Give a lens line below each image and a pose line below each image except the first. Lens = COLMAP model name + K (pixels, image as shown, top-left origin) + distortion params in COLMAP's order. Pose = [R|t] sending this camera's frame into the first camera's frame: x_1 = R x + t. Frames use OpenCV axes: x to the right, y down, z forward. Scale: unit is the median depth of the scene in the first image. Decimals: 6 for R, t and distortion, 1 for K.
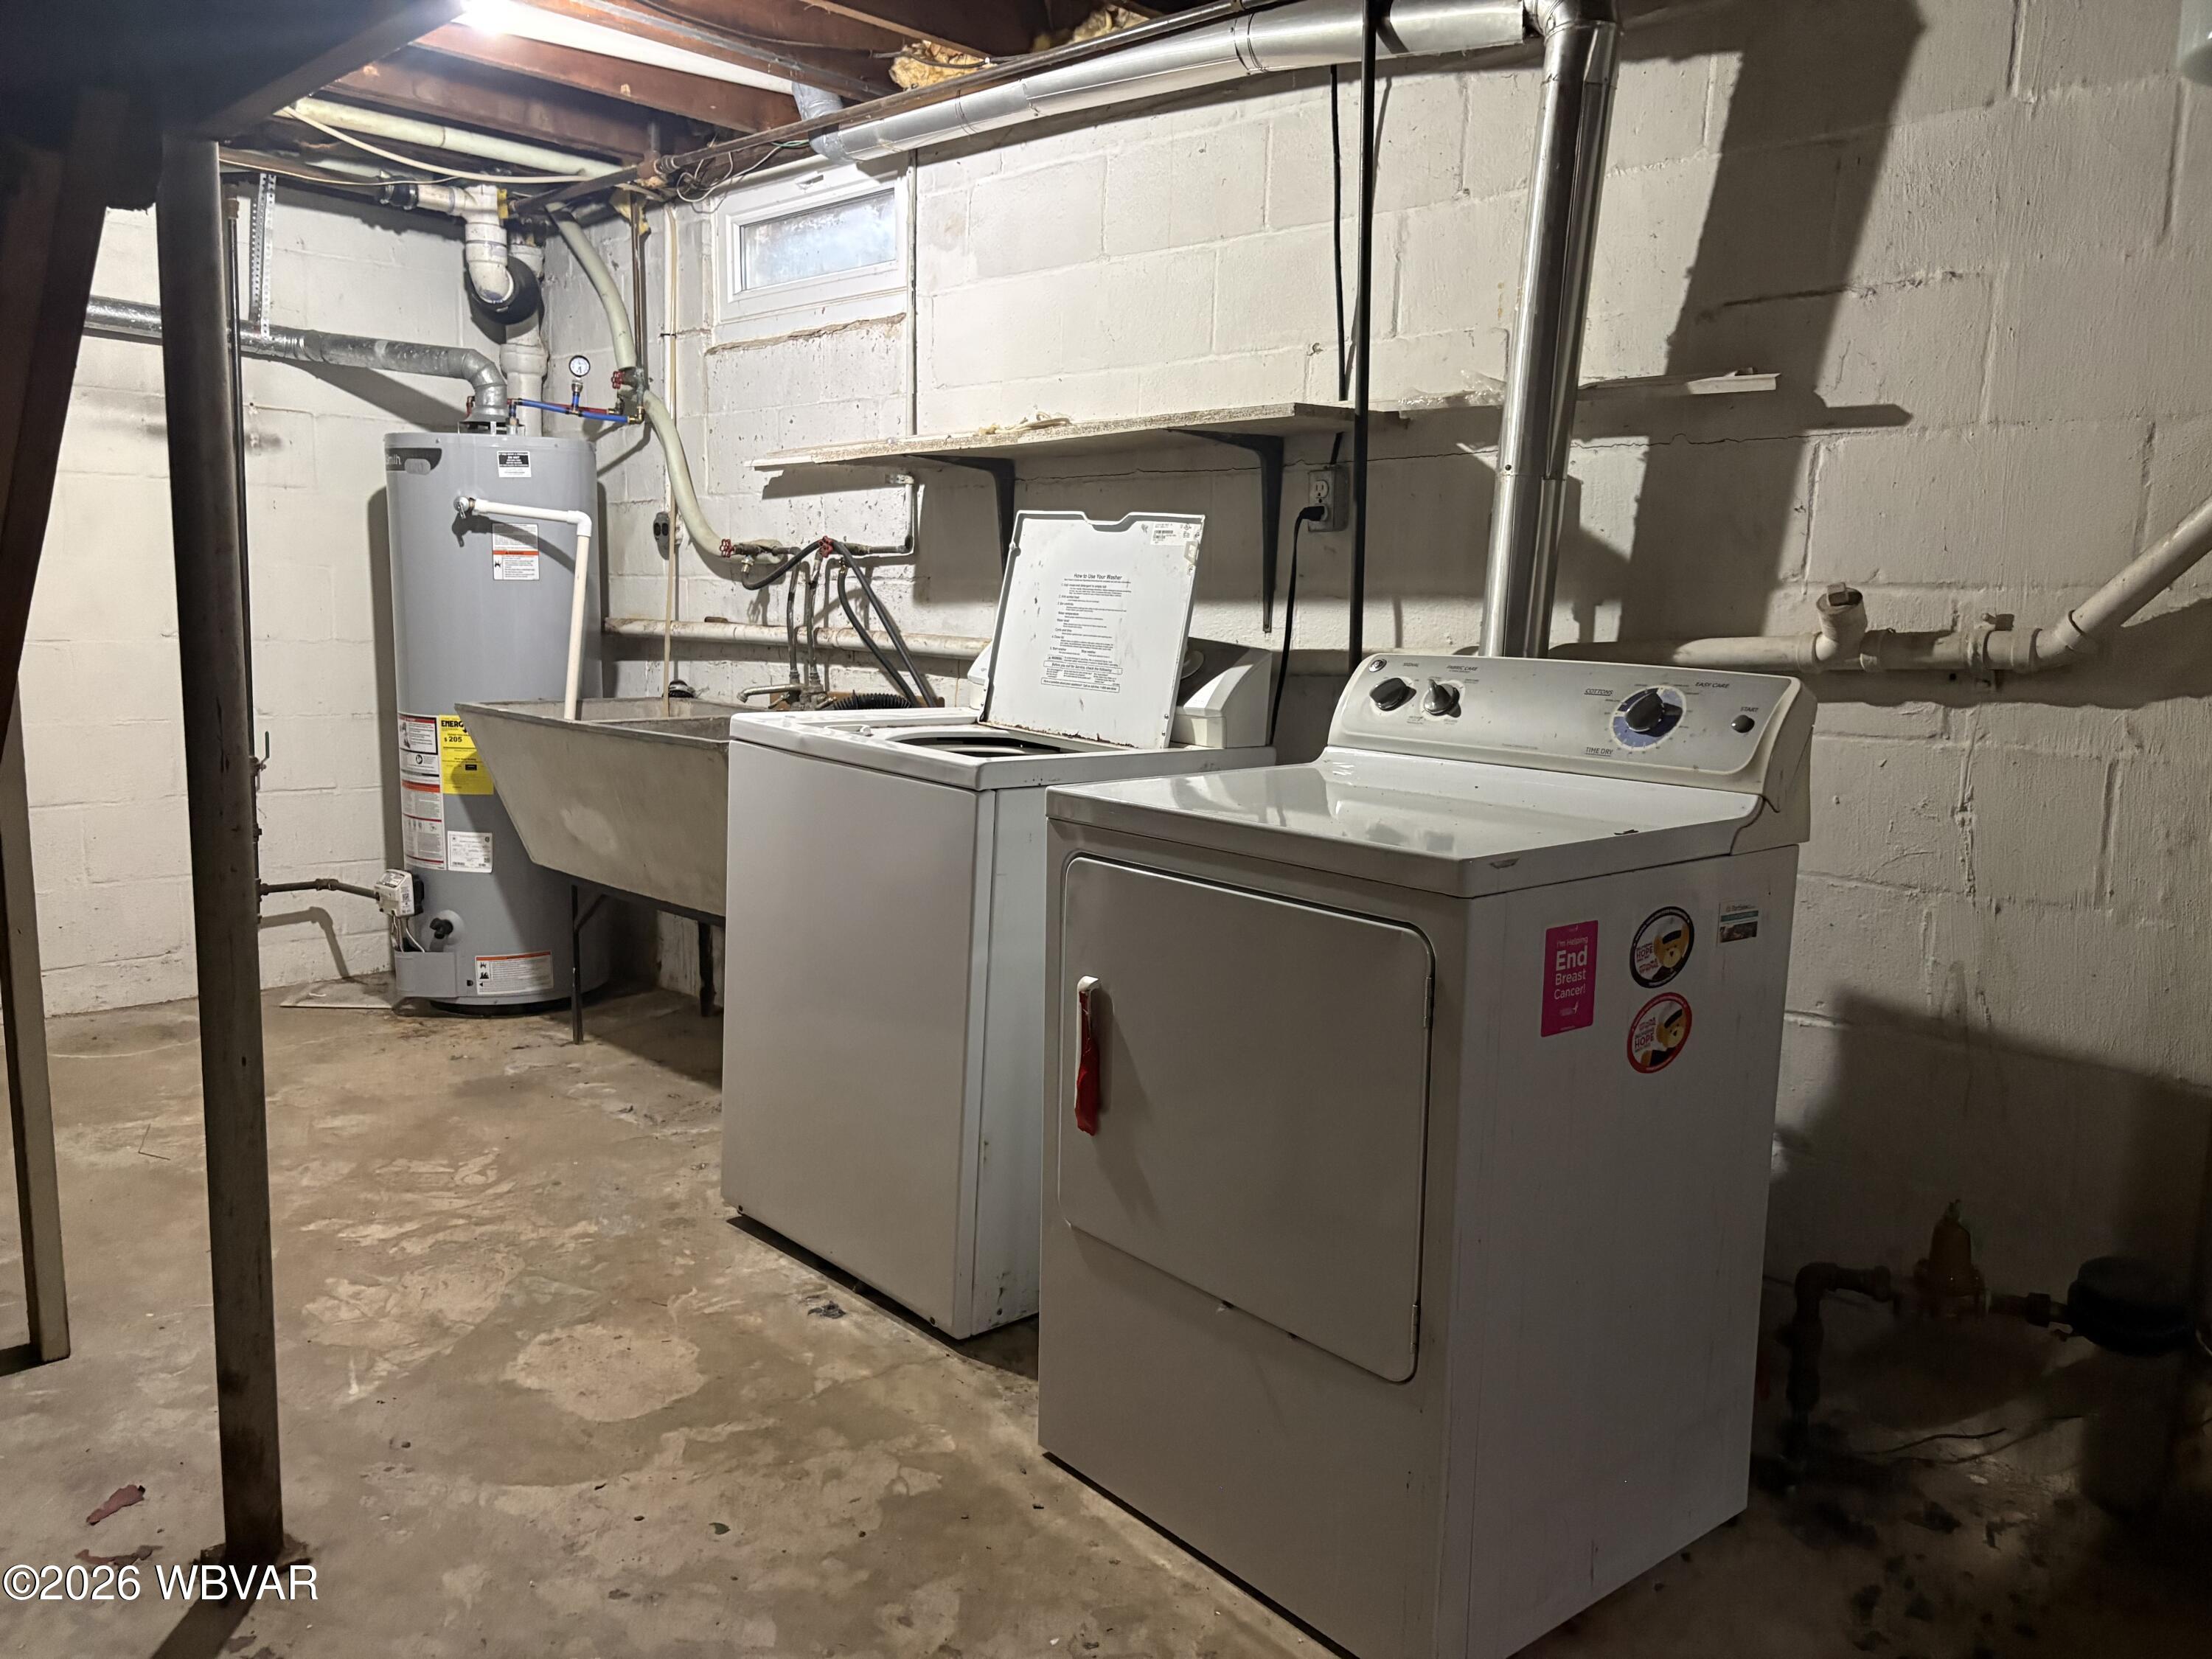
lens RADIAL K [[1674.4, 0, 1117.1], [0, 1674.4, 843.5], [0, 0, 1]] dist [0.030722, -0.020353]
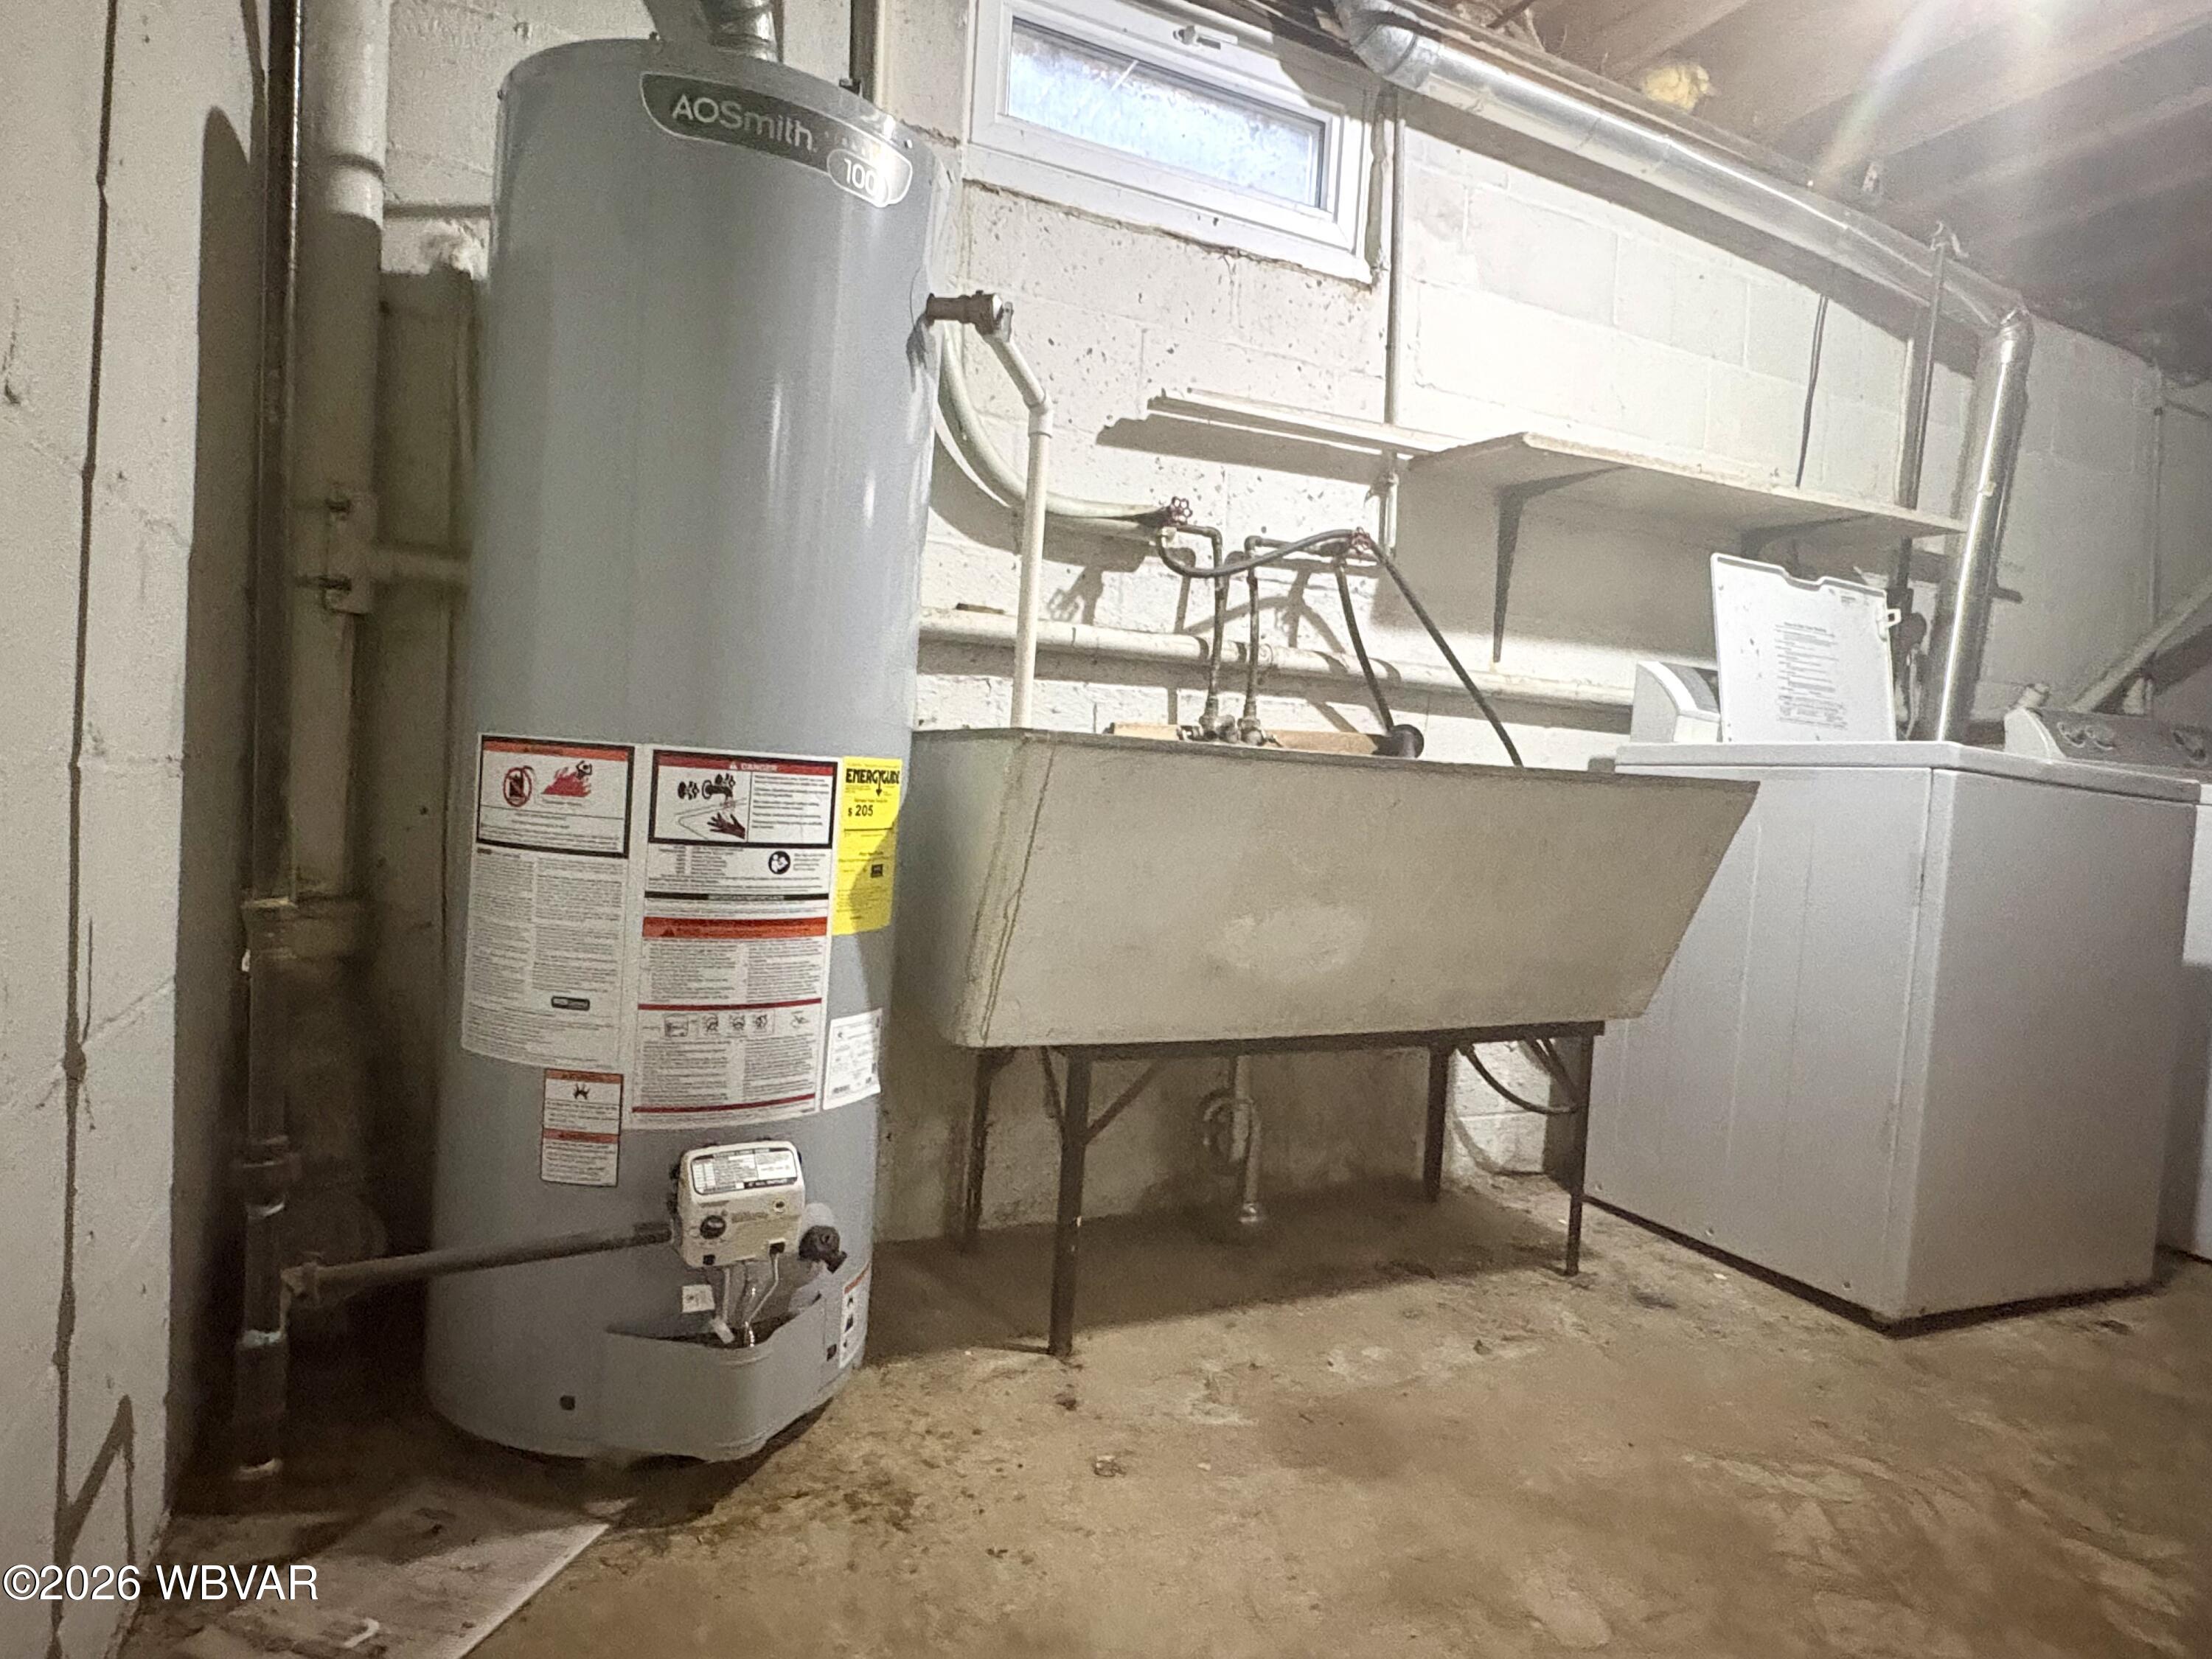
lens RADIAL K [[1269.8, 0, 1115.0], [0, 1269.8, 821.9], [0, 0, 1]] dist [-0.001548, 0.003393]
pose [[0.326299, -0.040828, 0.944385, -0.777461], [0.089590, 0.995905, 0.012100, -0.064026], [-0.941012, 0.080659, 0.328620, 0.927334]]
